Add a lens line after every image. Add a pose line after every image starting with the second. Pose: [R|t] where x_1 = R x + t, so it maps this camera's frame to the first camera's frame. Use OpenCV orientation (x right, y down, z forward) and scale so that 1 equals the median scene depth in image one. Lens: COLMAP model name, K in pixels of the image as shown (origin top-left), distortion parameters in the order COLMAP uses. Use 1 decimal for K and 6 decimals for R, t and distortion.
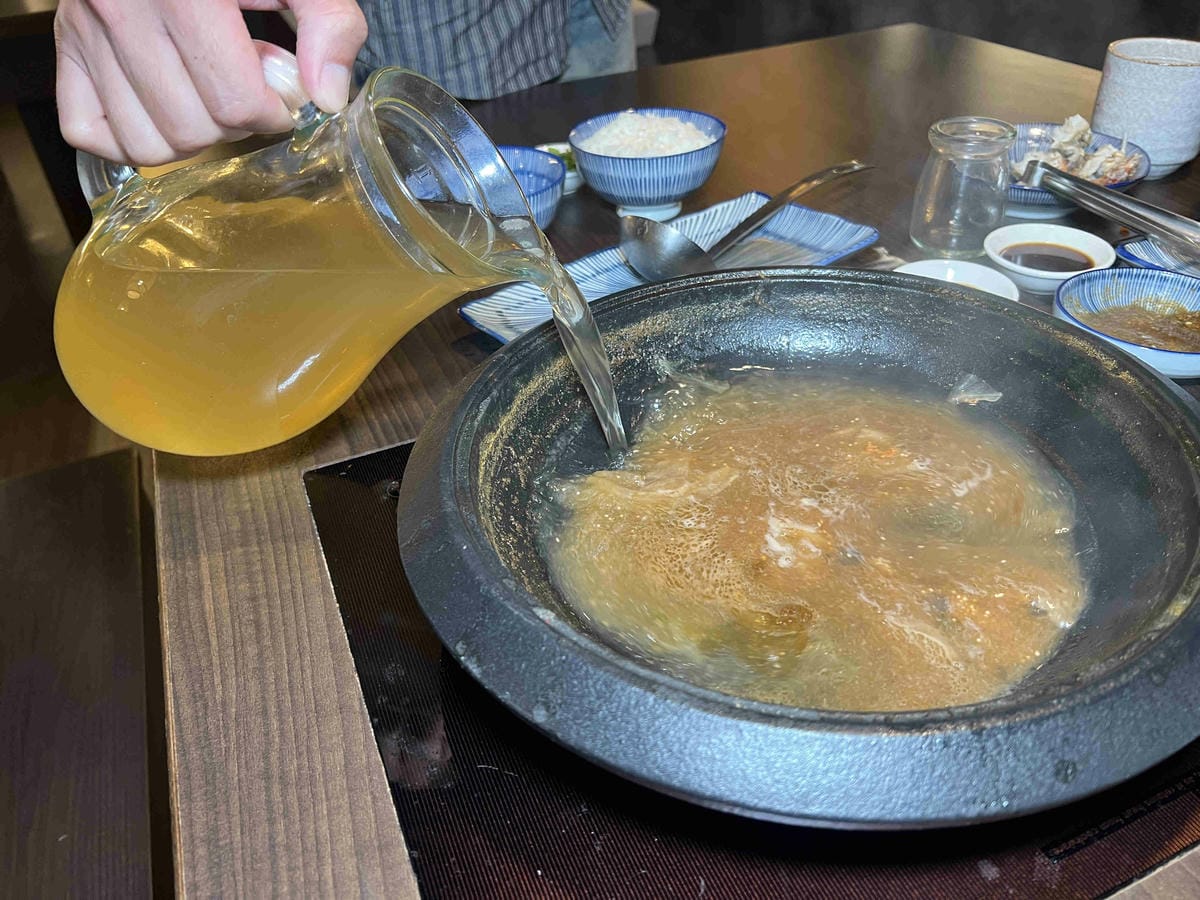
lens RADIAL K [[930.1, 0, 602.2], [0, 930.1, 453.8], [0, 0, 1]] dist [0.012022, -0.041124]
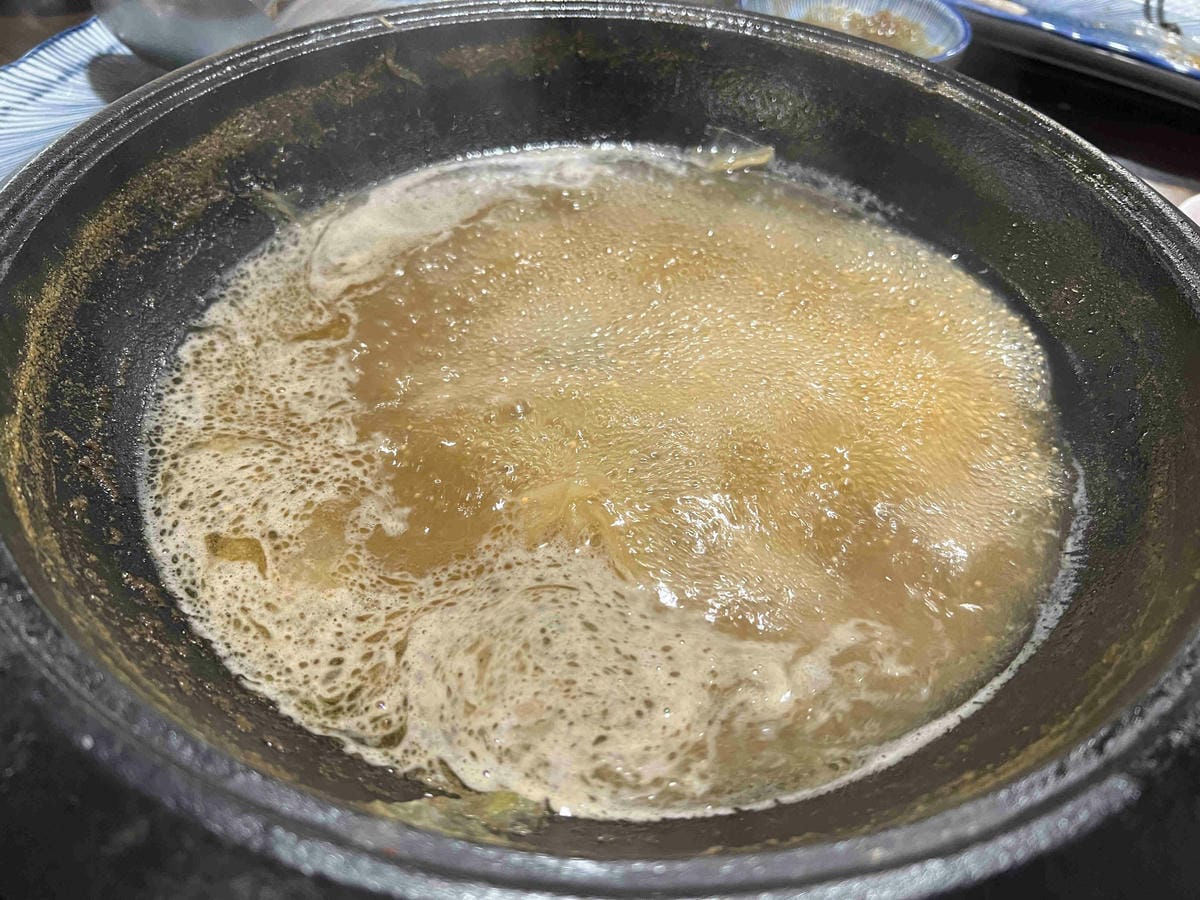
lens RADIAL K [[930.1, 0, 599.9], [0, 930.1, 444.0], [0, 0, 1]] dist [0.012022, -0.041124]
pose [[0.841837, -0.310970, 0.441144, -0.054708], [0.227097, 0.945548, 0.233164, -0.035107], [-0.489630, -0.096103, 0.866618, 0.316481]]
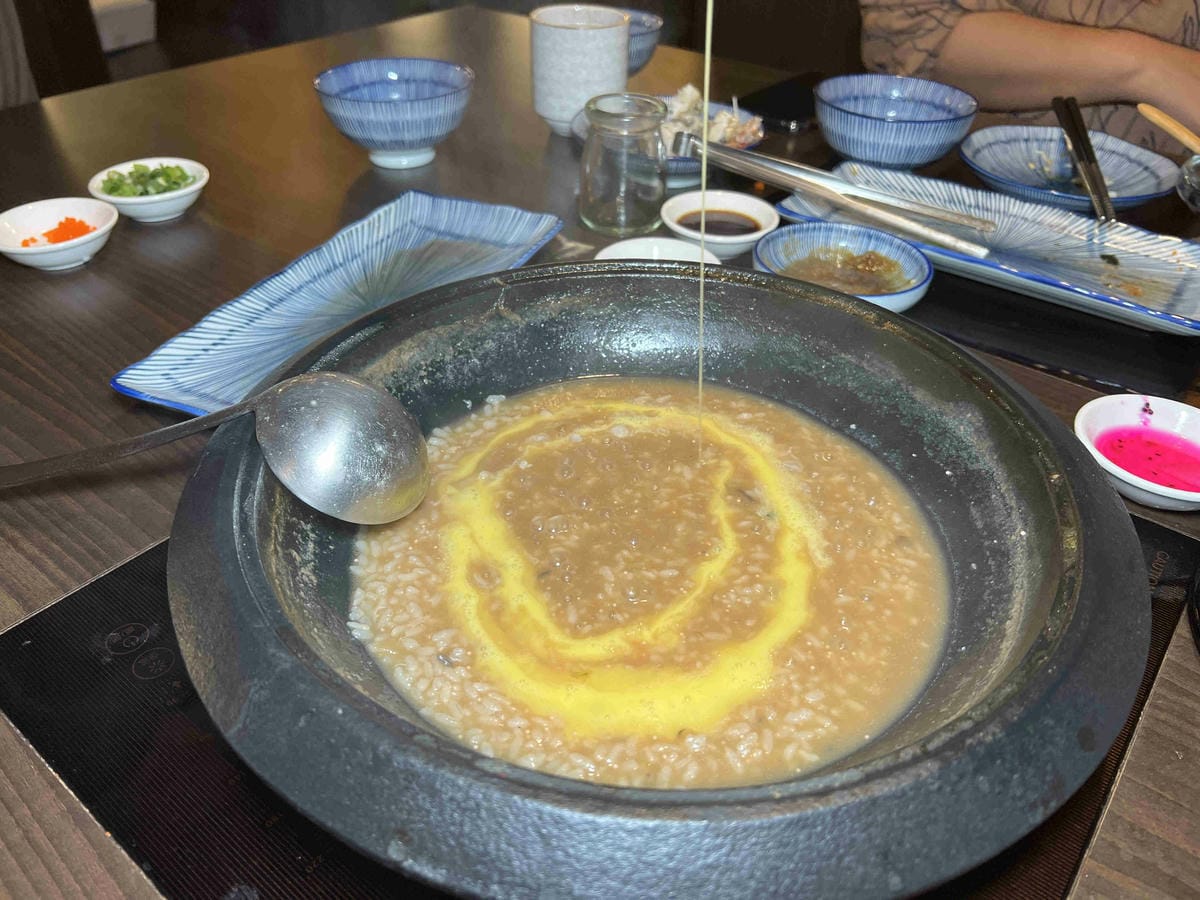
lens RADIAL K [[930.1, 0, 592.5], [0, 930.1, 440.2], [0, 0, 1]] dist [0.012022, -0.041124]
pose [[0.881263, -0.217370, 0.419672, -0.131629], [0.219201, 0.974663, 0.044531, -0.053523], [-0.418719, 0.052749, 0.906583, 0.136248]]
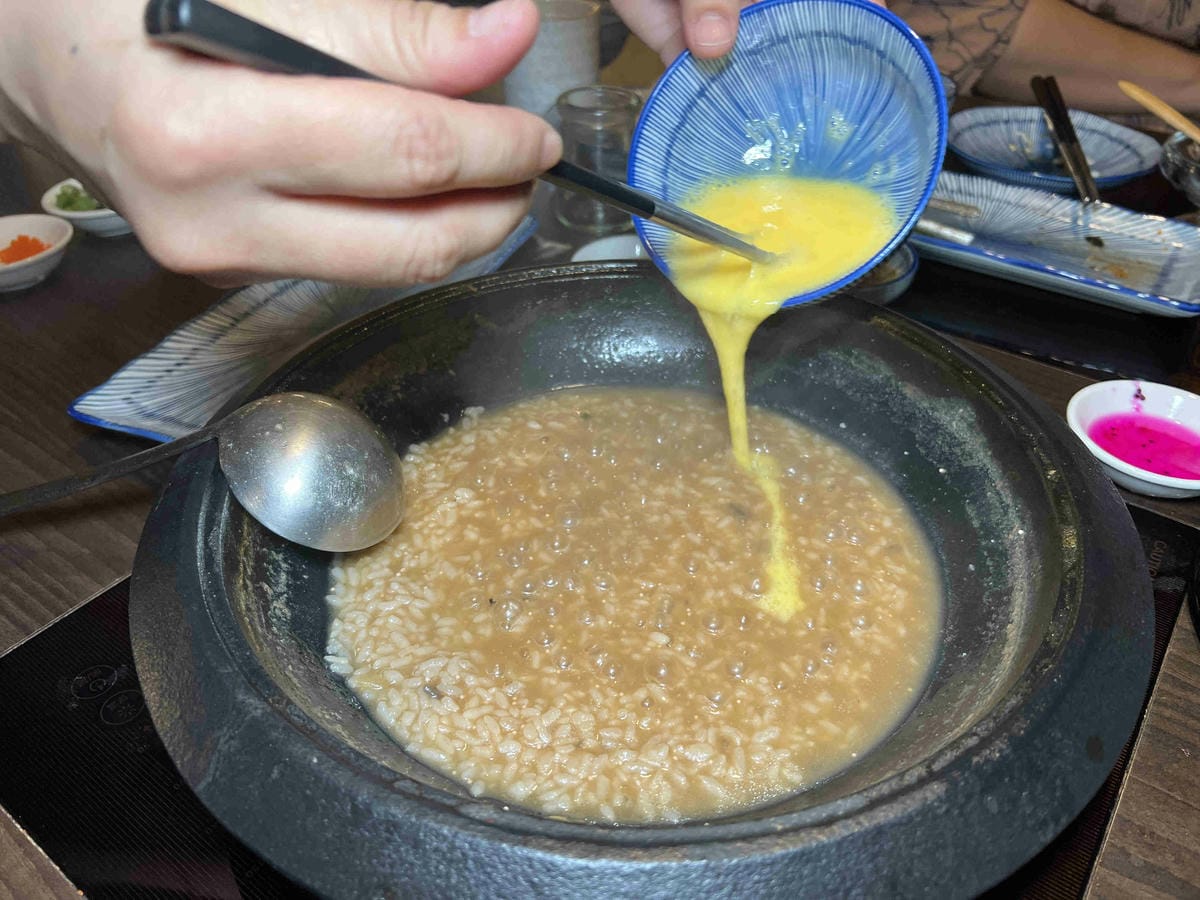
lens RADIAL K [[930.1, 0, 608.9], [0, 930.1, 454.8], [0, 0, 1]] dist [0.012022, -0.041124]
pose [[0.859782, -0.262162, 0.438230, -0.114258], [0.256844, 0.963721, 0.072612, -0.062415], [-0.441368, 0.050127, 0.895925, 0.154818]]
